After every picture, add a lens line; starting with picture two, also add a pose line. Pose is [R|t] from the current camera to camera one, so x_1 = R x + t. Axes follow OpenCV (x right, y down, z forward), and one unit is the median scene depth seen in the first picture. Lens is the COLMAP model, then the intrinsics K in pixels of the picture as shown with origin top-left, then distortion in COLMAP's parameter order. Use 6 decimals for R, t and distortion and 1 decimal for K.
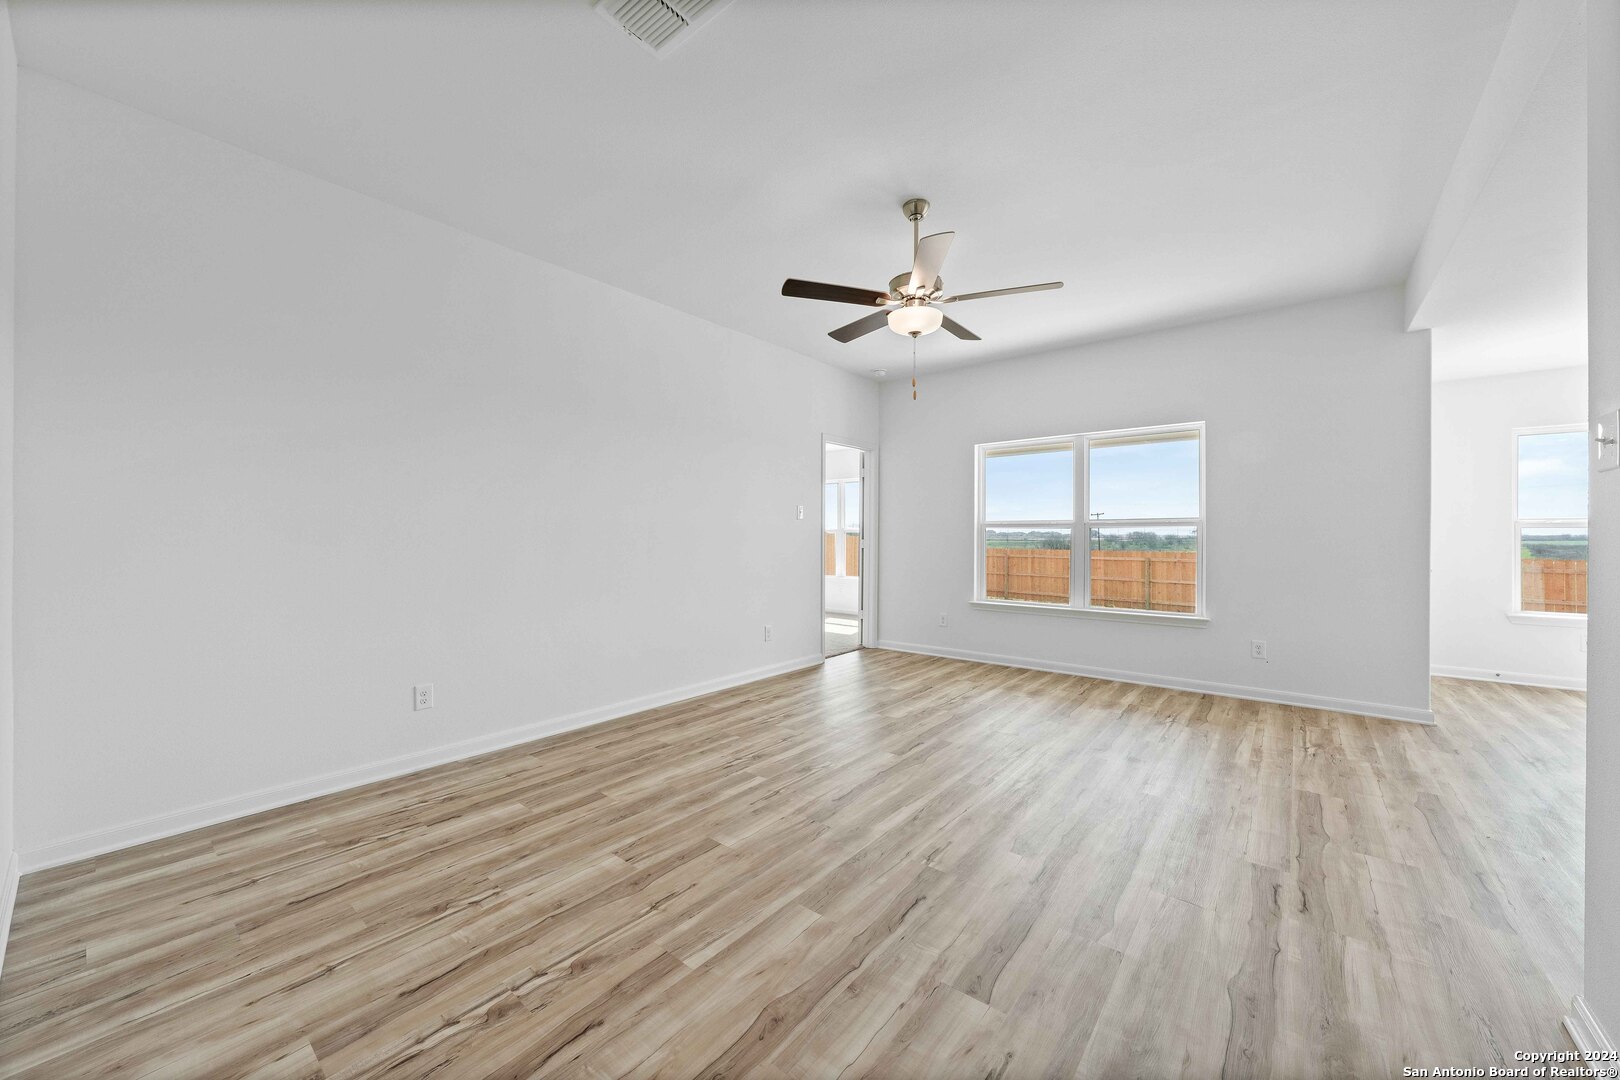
lens RADIAL K [[593.4, 0, 812.1], [0, 593.4, 536.8], [0, 0, 1]] dist [-0.000250, -0.000083]
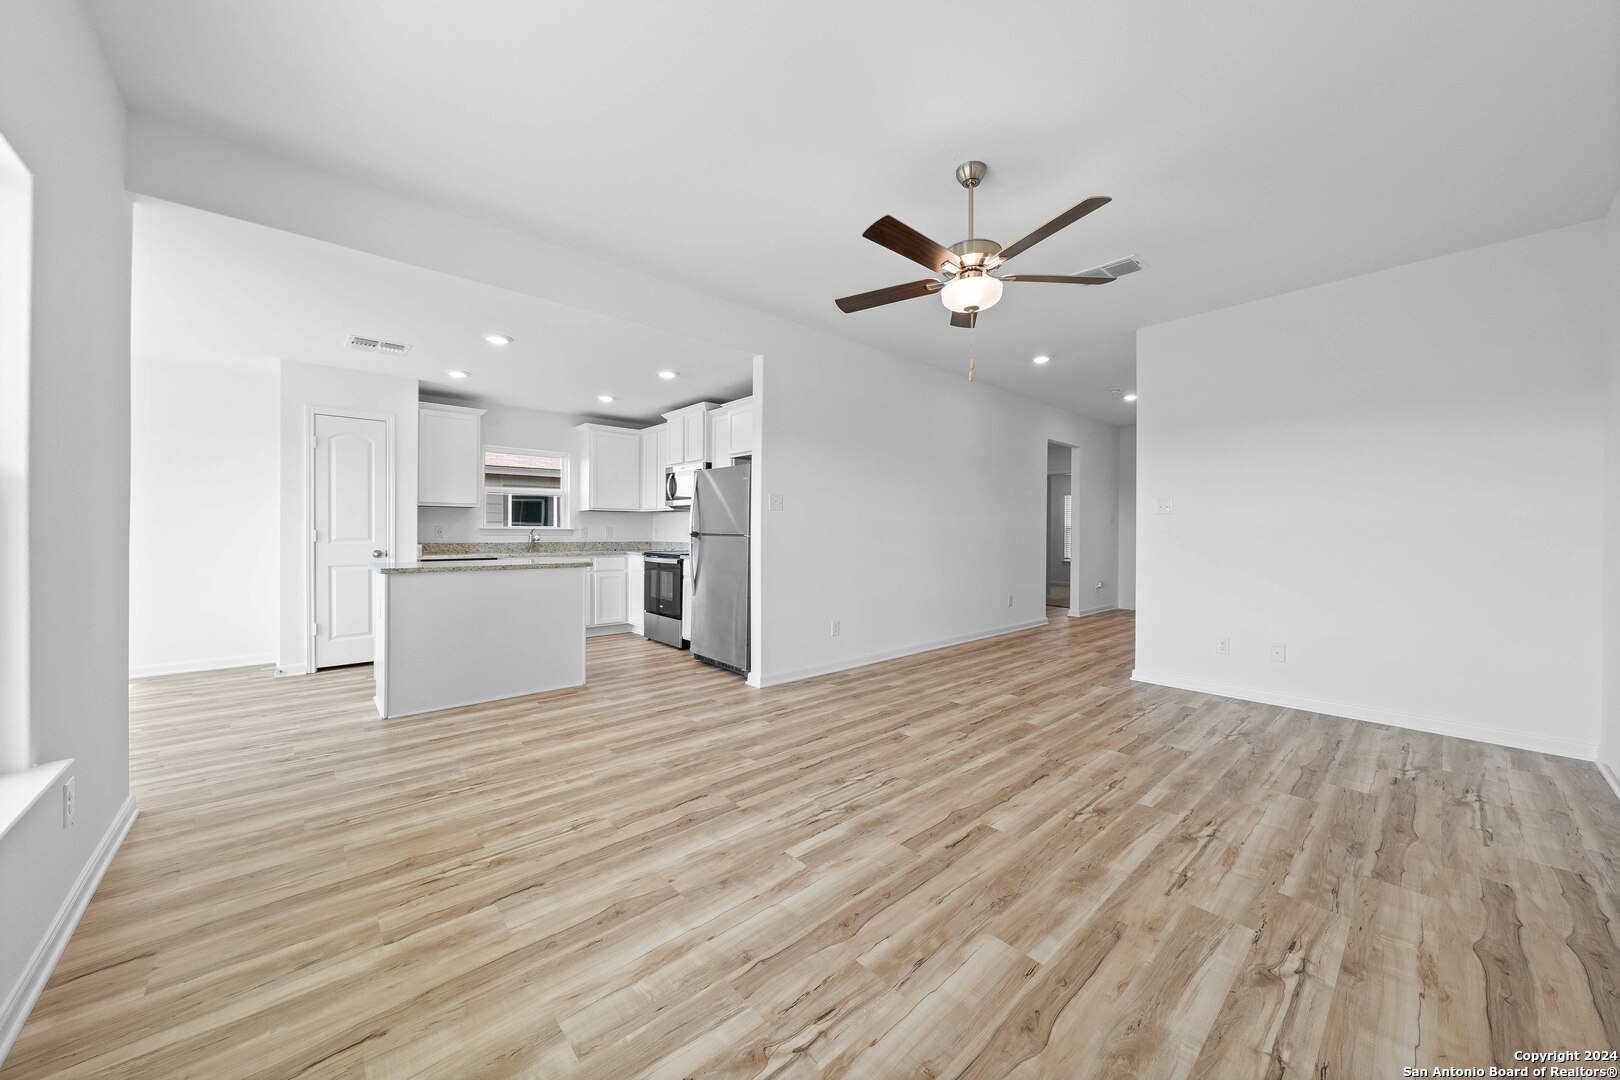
lens RADIAL K [[593.4, 0, 815.0], [0, 593.4, 534.1], [0, 0, 1]] dist [-0.000250, -0.000083]
pose [[-0.990570, -0.008017, 0.136770, 0.306090], [-0.007144, 0.999951, 0.006878, 0.002298], [-0.136818, 0.005836, -0.990579, 2.090019]]
